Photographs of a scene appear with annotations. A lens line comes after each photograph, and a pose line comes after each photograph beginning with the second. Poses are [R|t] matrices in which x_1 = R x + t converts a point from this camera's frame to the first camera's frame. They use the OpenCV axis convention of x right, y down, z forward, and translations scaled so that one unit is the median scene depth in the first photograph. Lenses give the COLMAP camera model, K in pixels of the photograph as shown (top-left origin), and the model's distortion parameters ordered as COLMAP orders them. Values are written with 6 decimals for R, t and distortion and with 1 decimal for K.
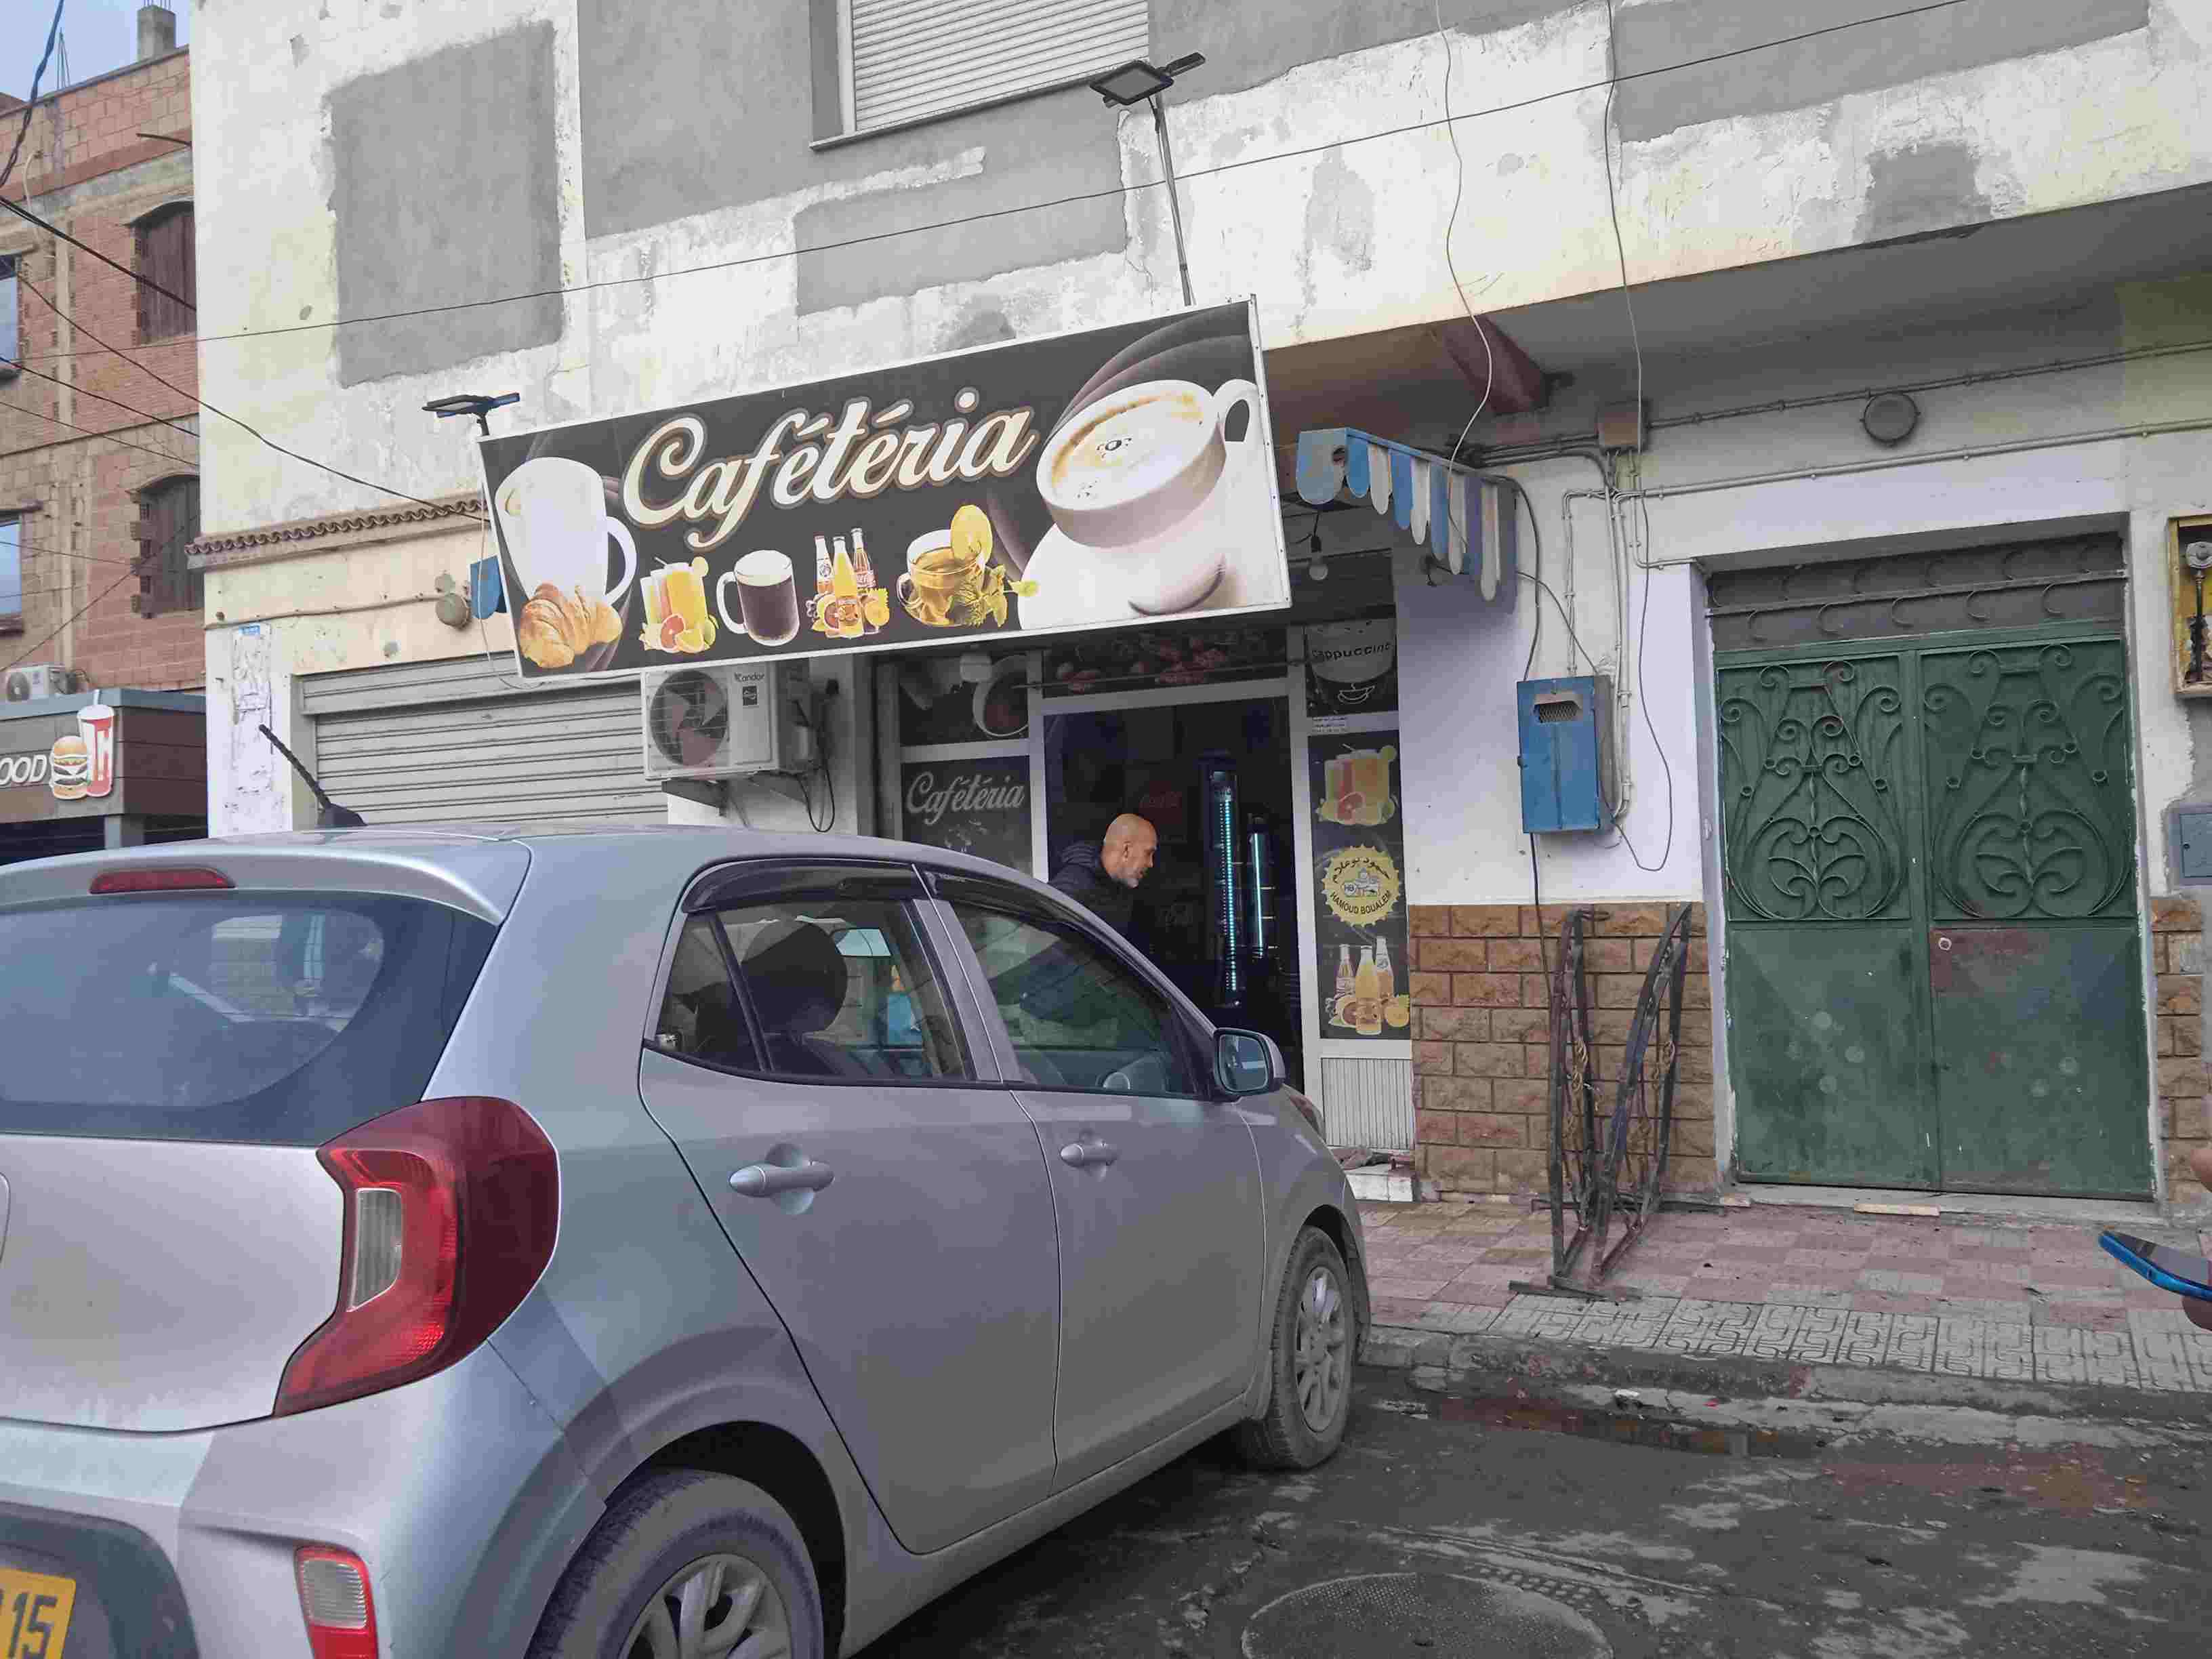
lens RADIAL K [[1791.0, 0, 1105.7], [0, 1791.0, 830.2], [0, 0, 1]] dist [-0.022894, -0.001299]
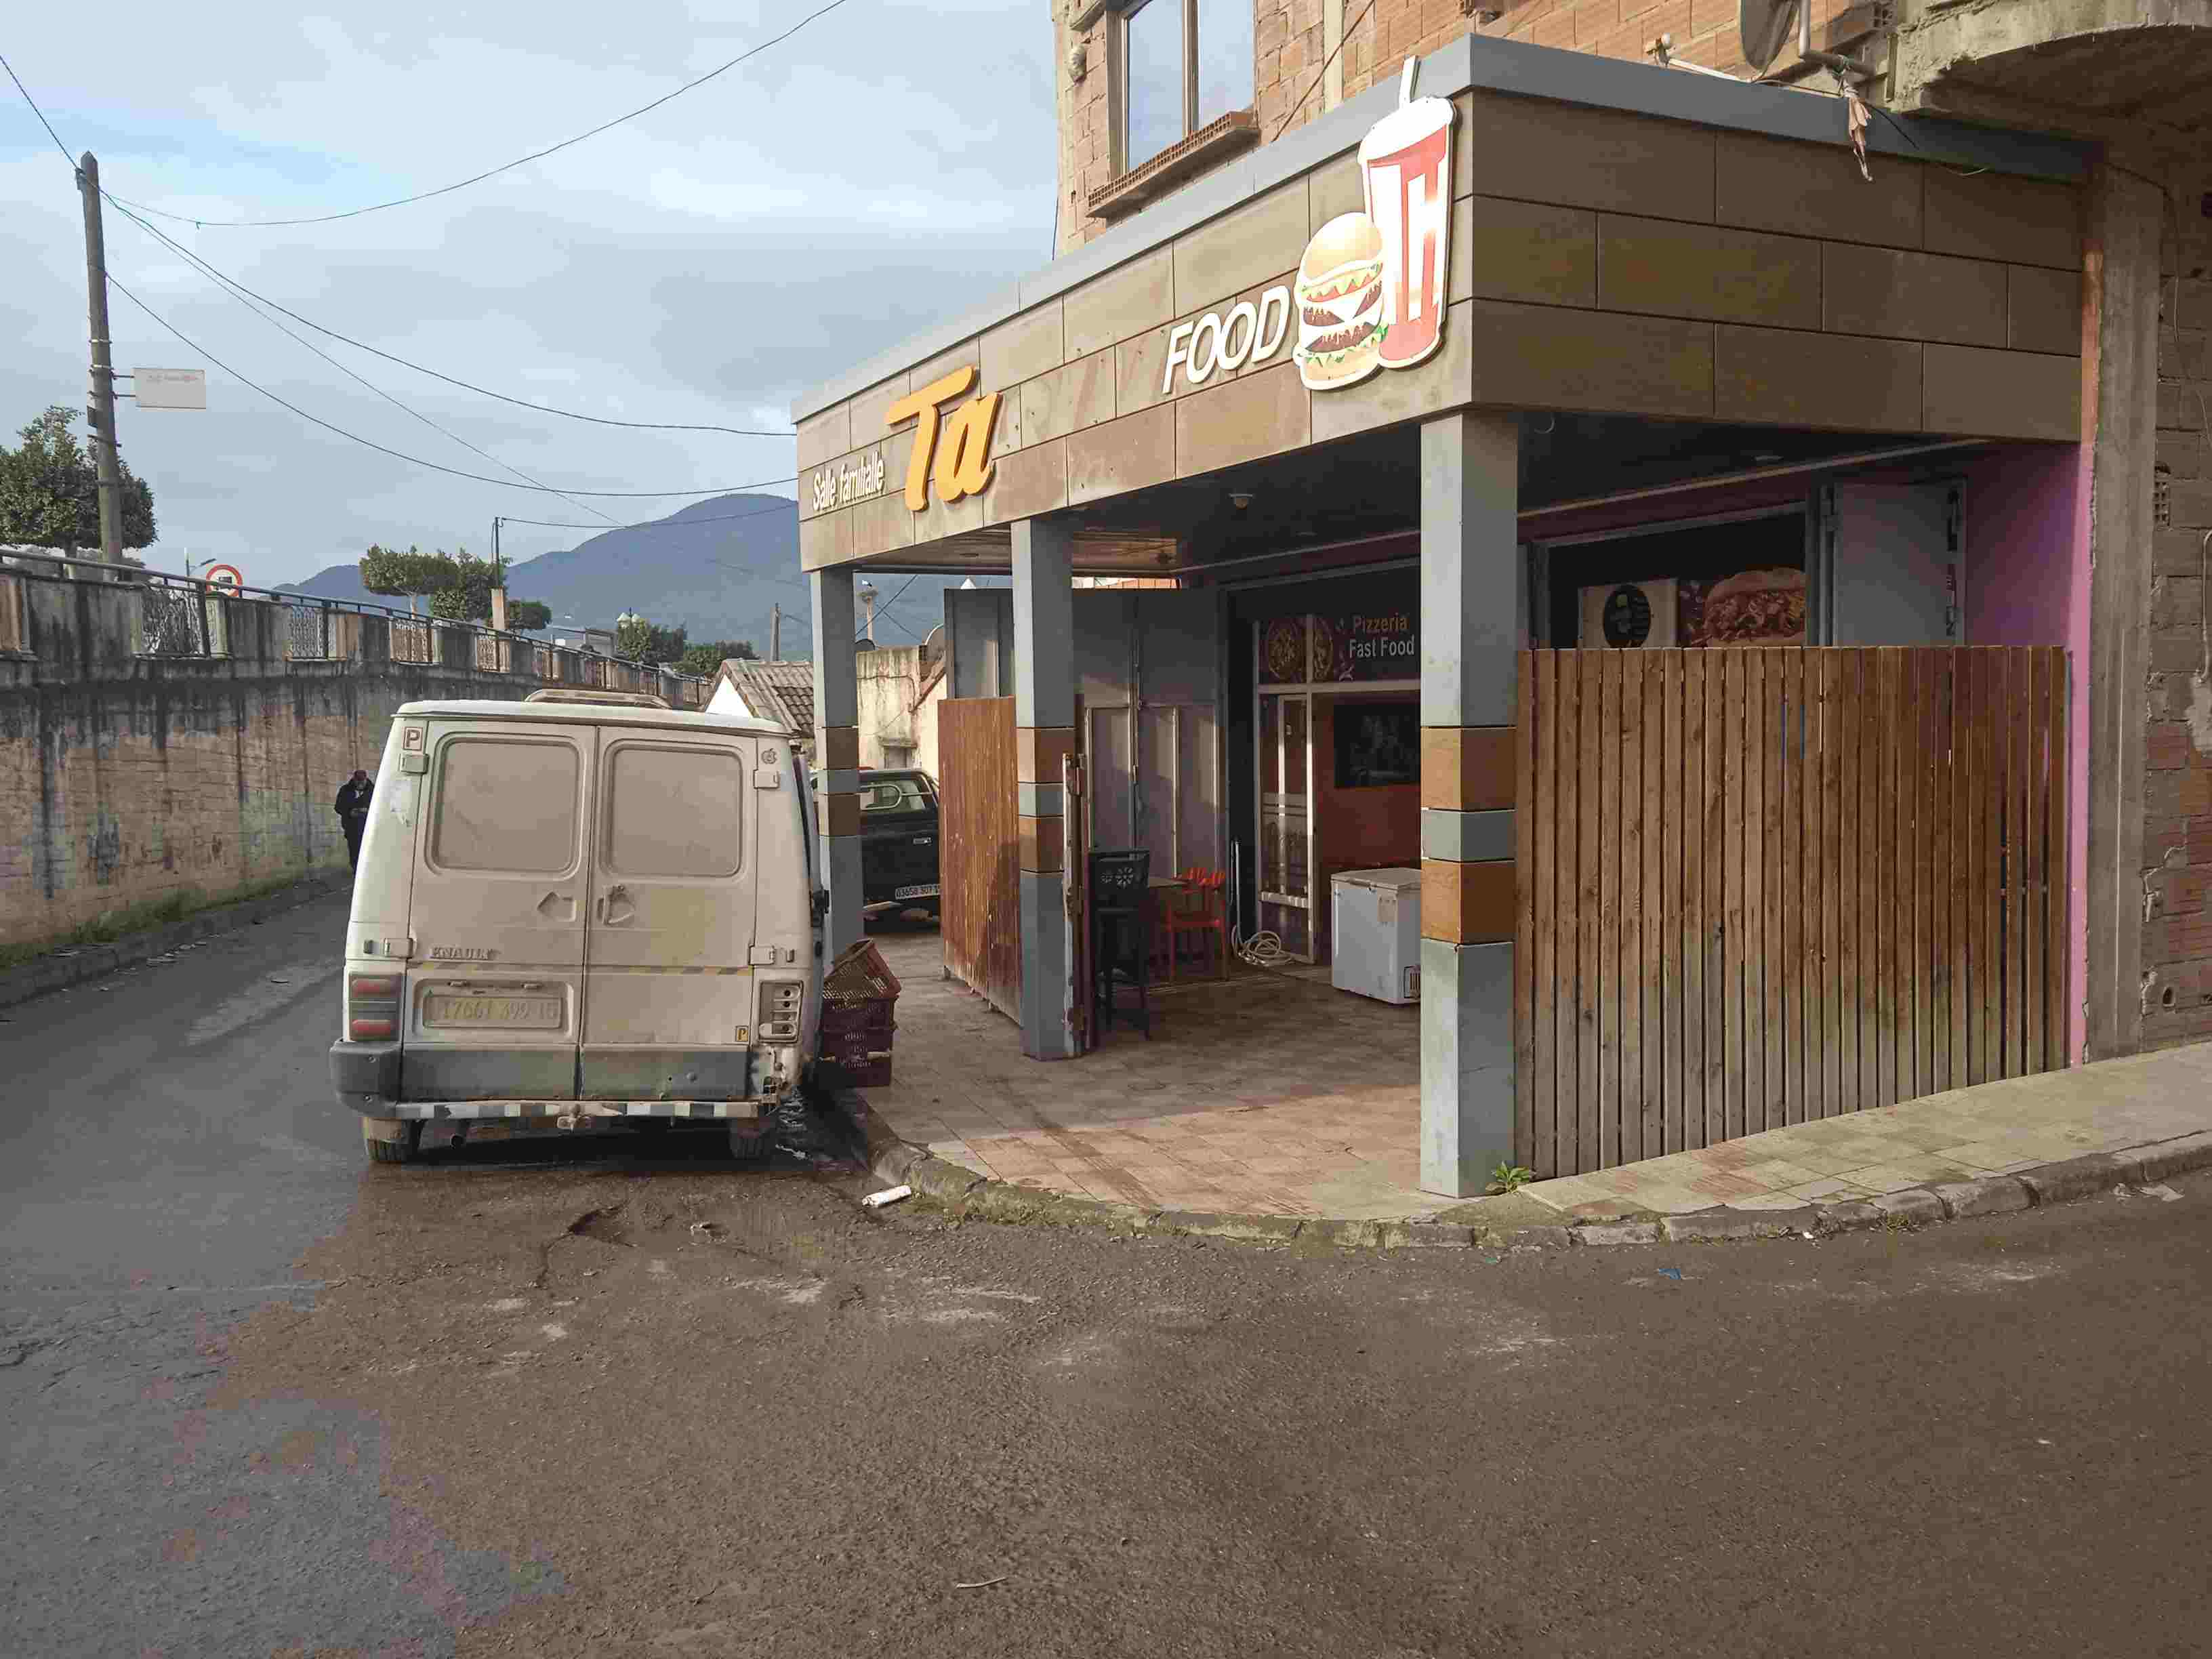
lens RADIAL K [[1791.0, 0, 1106.4], [0, 1791.0, 824.3], [0, 0, 1]] dist [-0.022894, -0.001299]
pose [[0.794352, 0.056168, -0.604856, -0.383364], [0.002092, 0.995457, 0.095187, 0.040664], [0.607455, -0.076878, 0.790626, 0.655750]]
